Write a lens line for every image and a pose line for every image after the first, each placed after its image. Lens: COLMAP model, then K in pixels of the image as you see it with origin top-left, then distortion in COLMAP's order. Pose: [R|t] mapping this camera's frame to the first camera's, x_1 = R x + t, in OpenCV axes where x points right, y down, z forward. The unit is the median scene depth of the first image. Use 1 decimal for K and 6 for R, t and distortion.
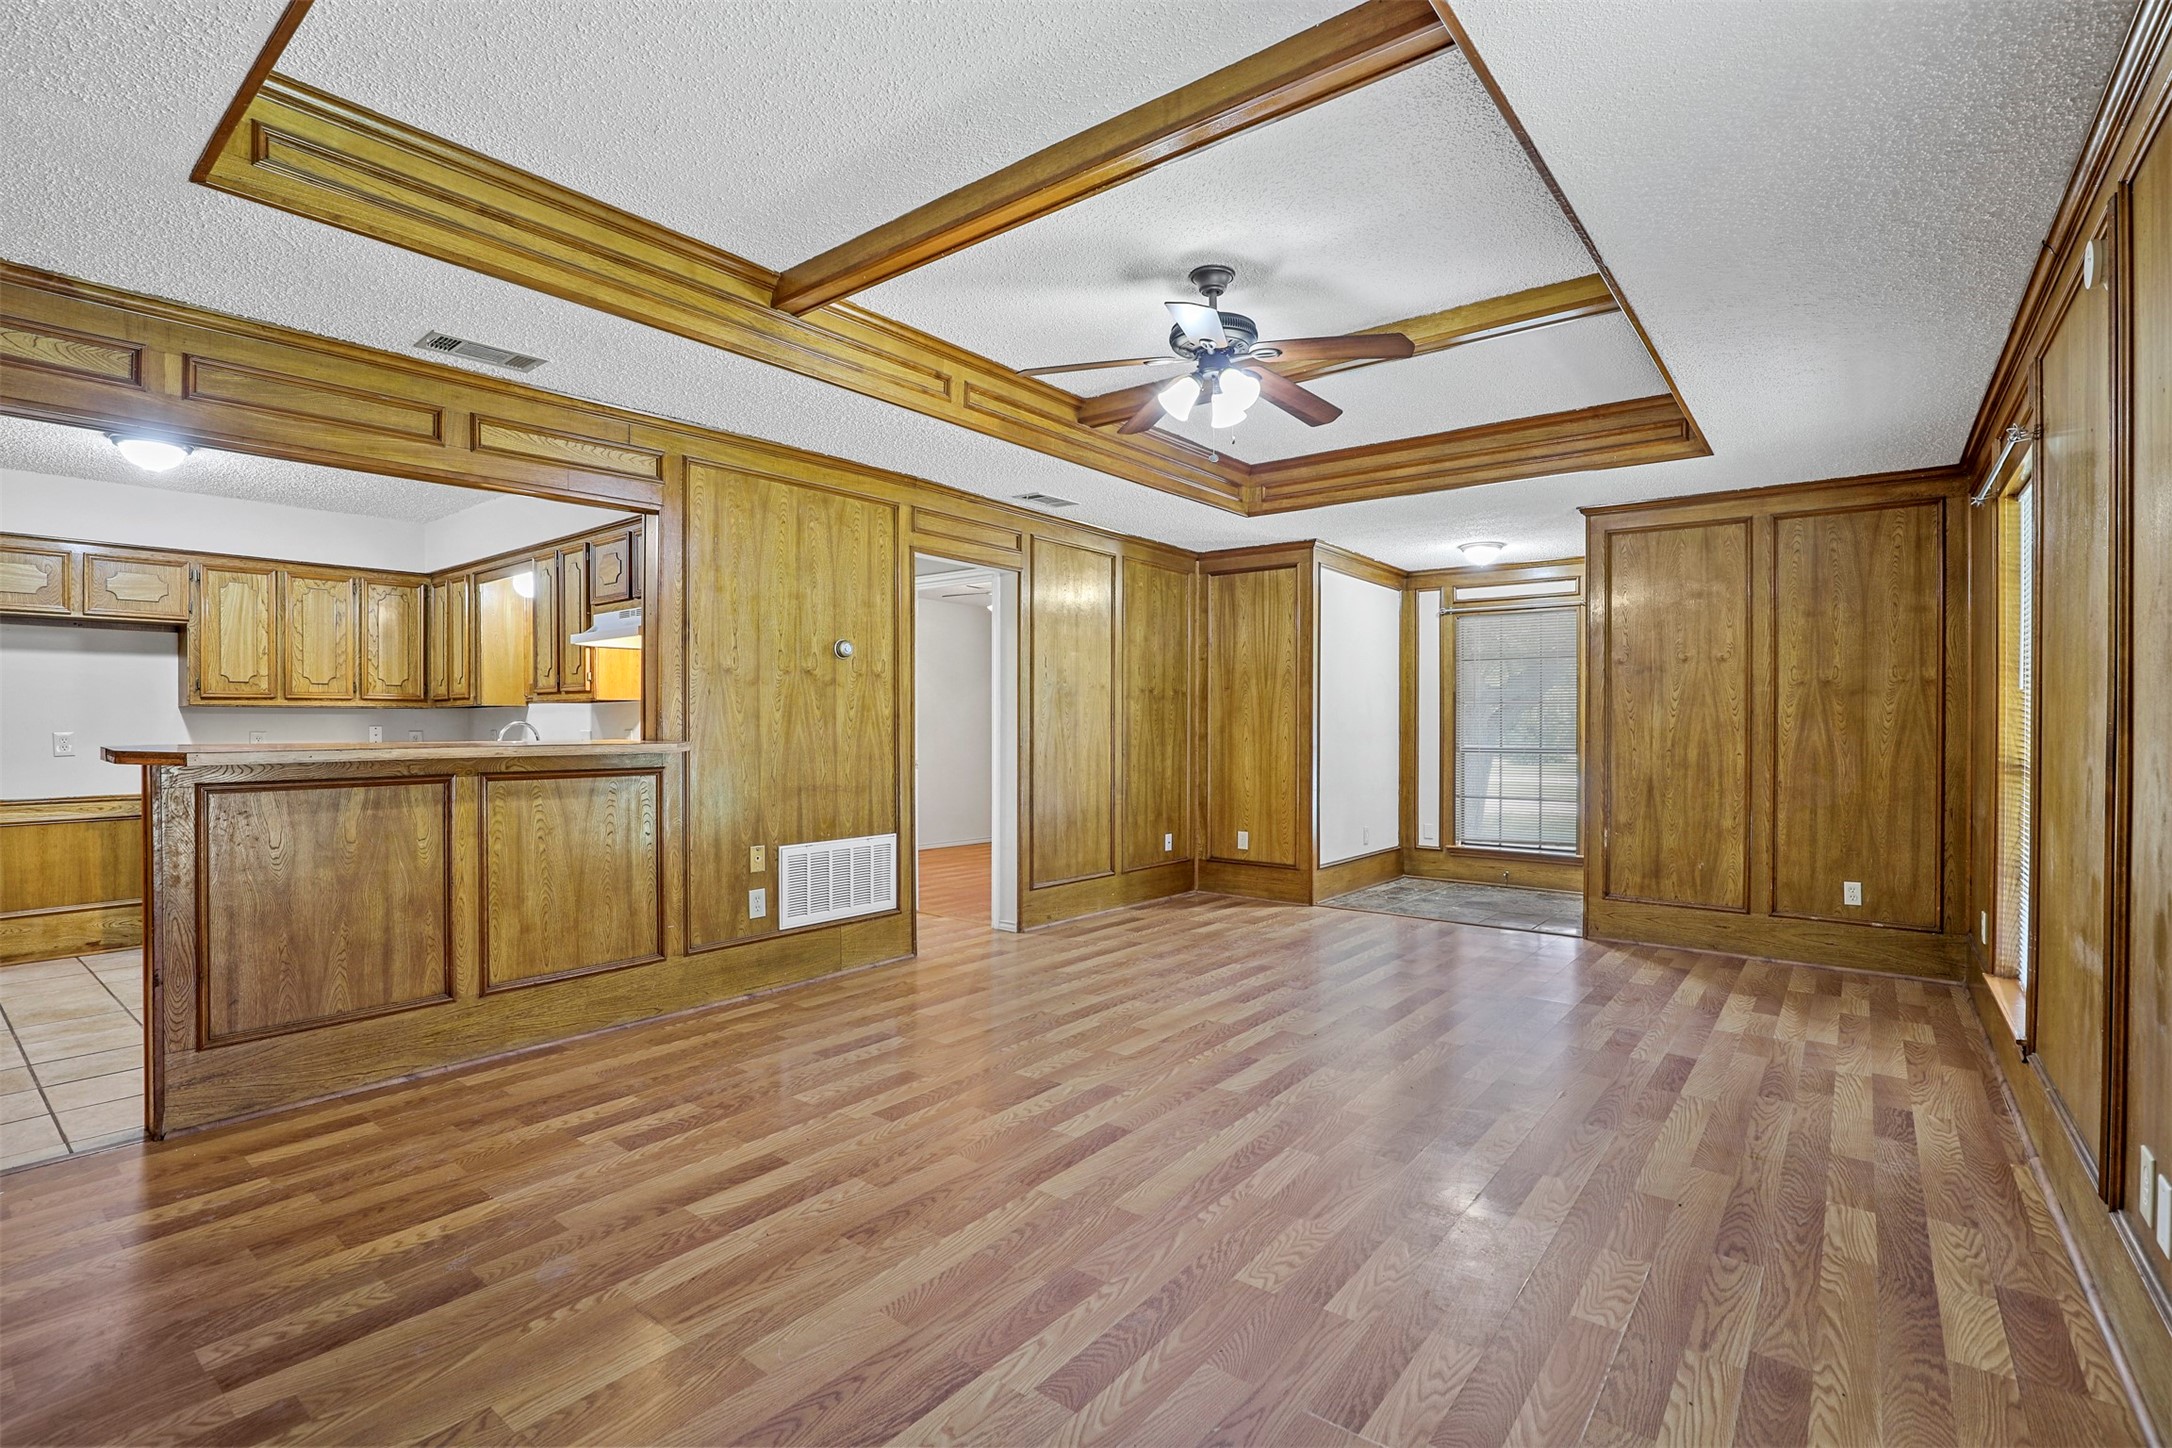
lens RADIAL K [[993.9, 0, 1092.9], [0, 993.9, 728.9], [0, 0, 1]] dist [-0.028055, 0.002724]
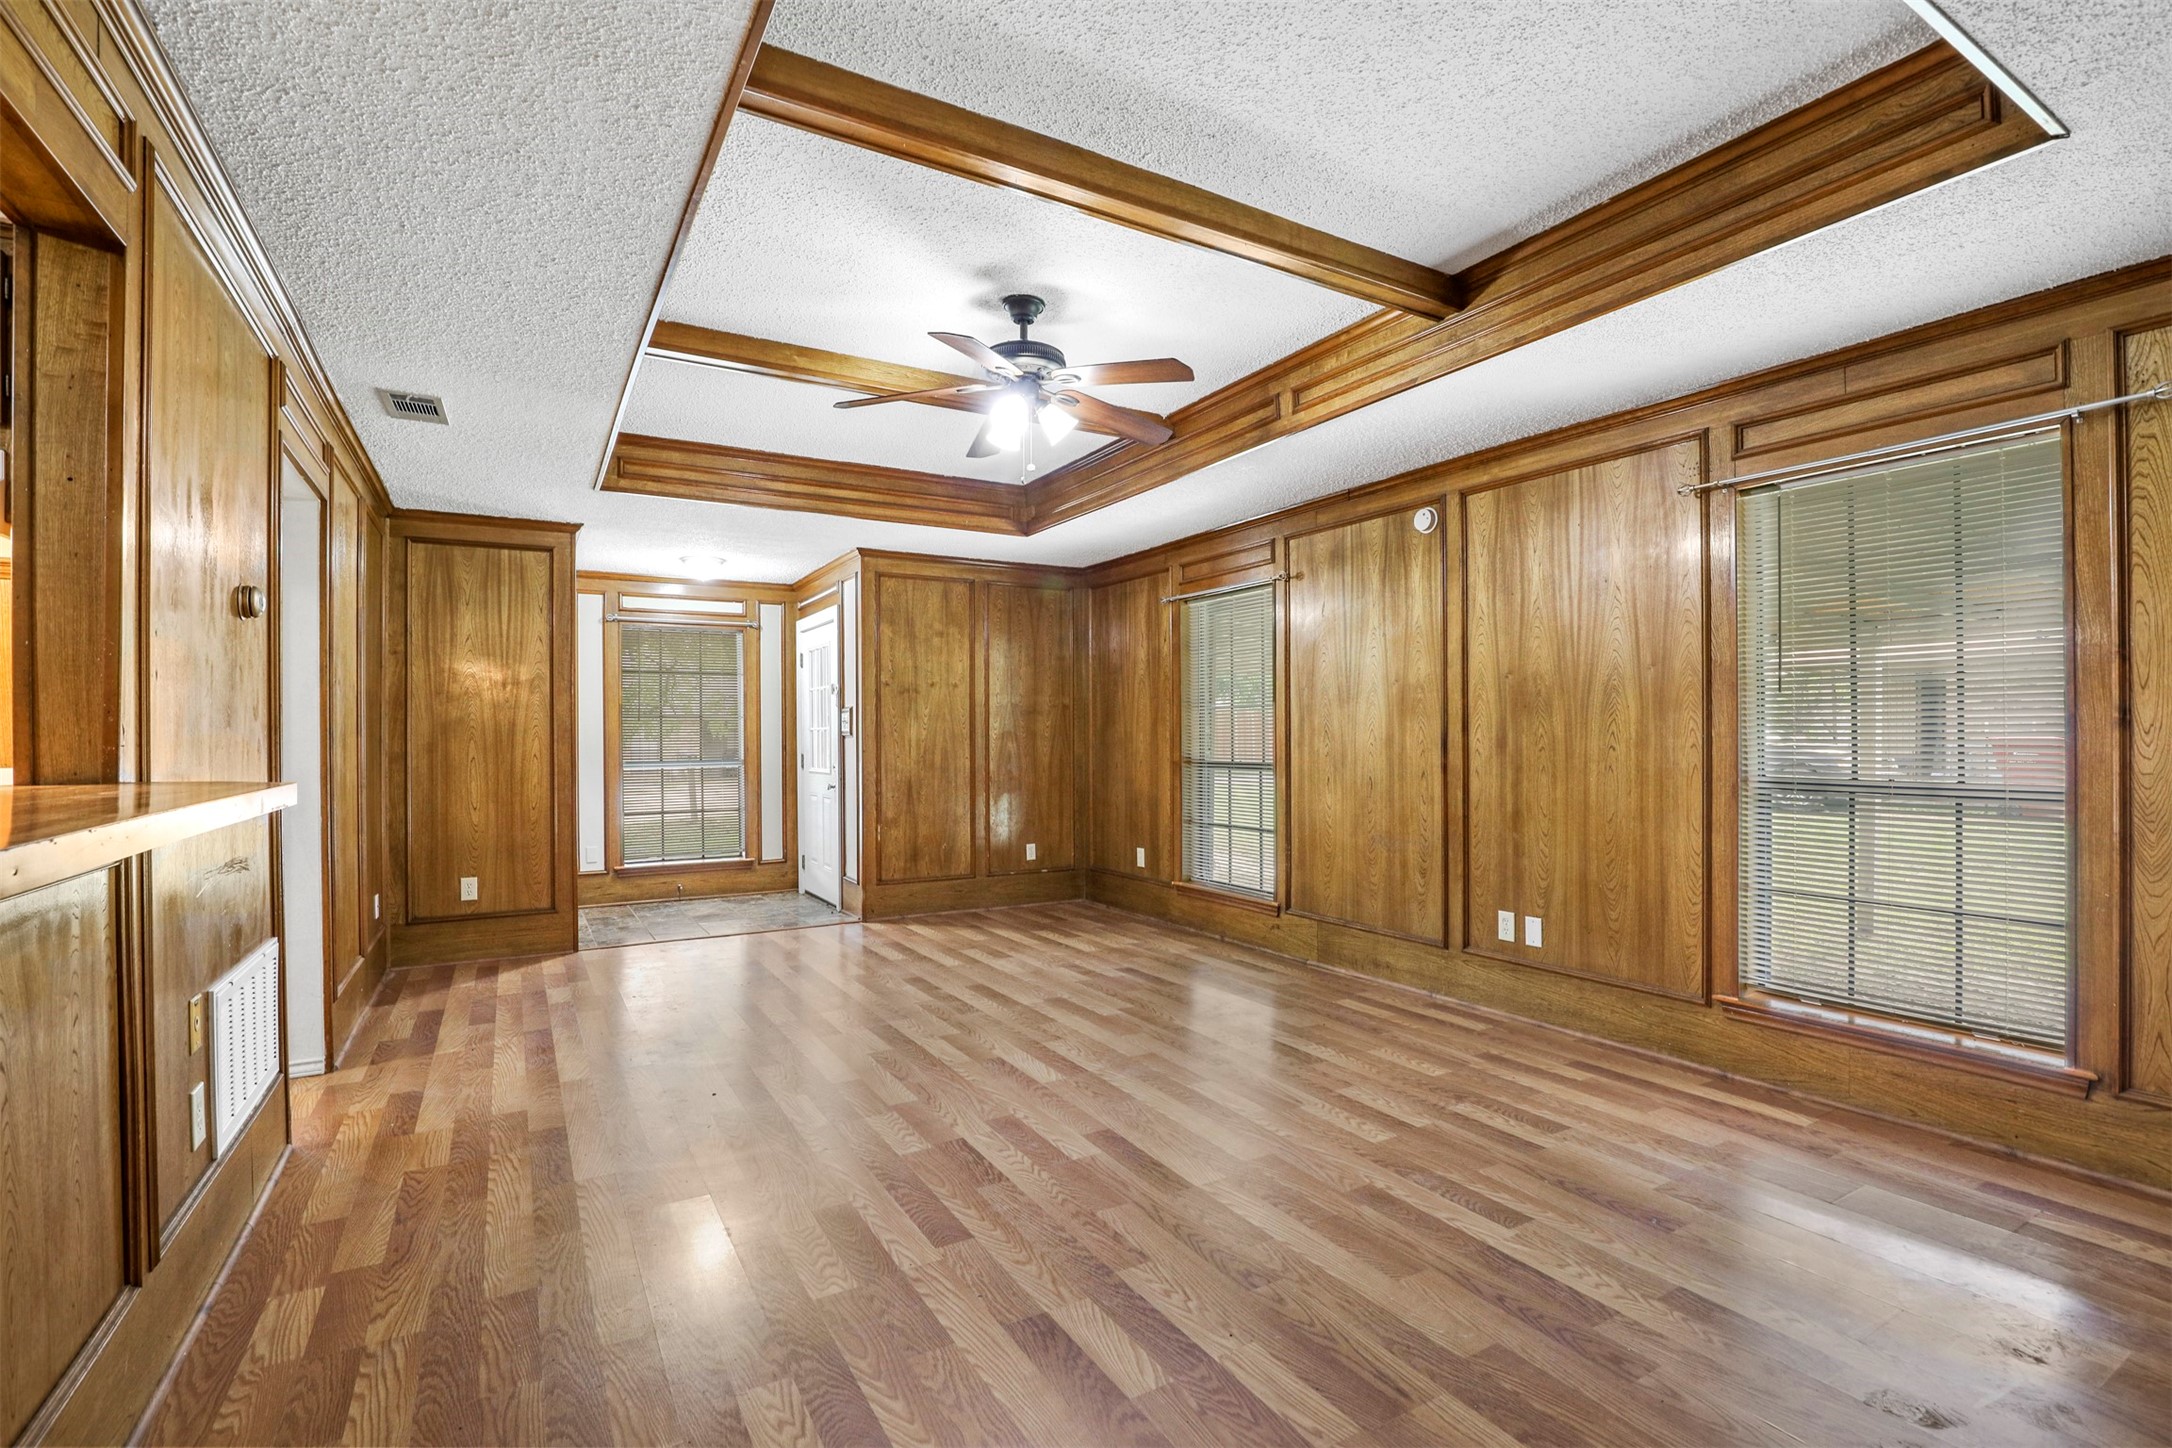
lens RADIAL K [[993.9, 0, 1088.1], [0, 993.9, 728.6], [0, 0, 1]] dist [-0.028055, 0.002724]
pose [[0.369524, 0.000483, 0.929221, -0.535294], [0.013225, 0.999896, -0.005780, -0.003982], [-0.929127, 0.014425, 0.369479, 0.362687]]
